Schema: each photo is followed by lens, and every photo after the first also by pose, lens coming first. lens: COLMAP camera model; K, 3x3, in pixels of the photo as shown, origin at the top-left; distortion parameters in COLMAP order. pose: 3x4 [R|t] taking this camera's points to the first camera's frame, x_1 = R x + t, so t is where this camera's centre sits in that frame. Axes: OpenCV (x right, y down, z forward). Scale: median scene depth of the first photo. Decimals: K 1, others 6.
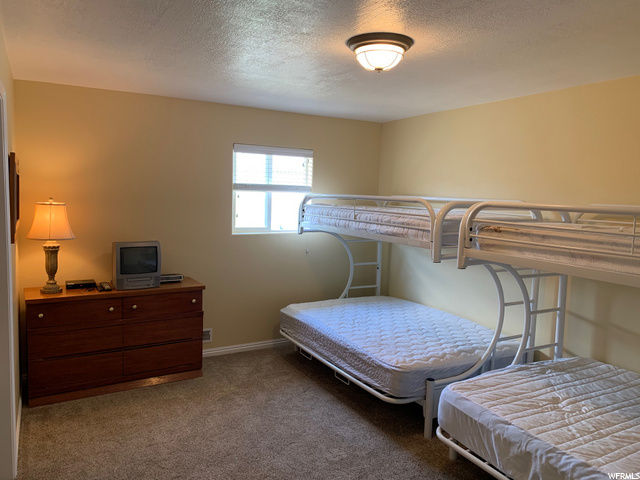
lens RADIAL K [[484.5, 0, 318.6], [0, 484.5, 239.1], [0, 0, 1]] dist [0.042160, -0.058691]
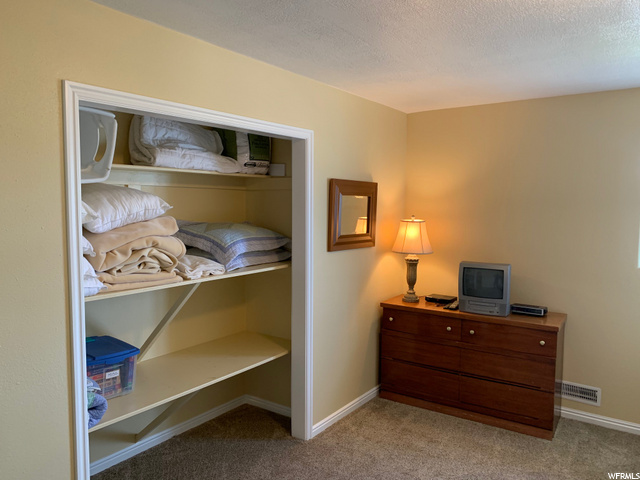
lens RADIAL K [[484.5, 0, 319.5], [0, 484.5, 240.4], [0, 0, 1]] dist [0.042160, -0.058691]
pose [[0.428027, 0.044119, -0.902689, 0.338307], [-0.088607, 0.996044, 0.006667, -0.016343], [0.899412, 0.077131, 0.430243, 0.327562]]
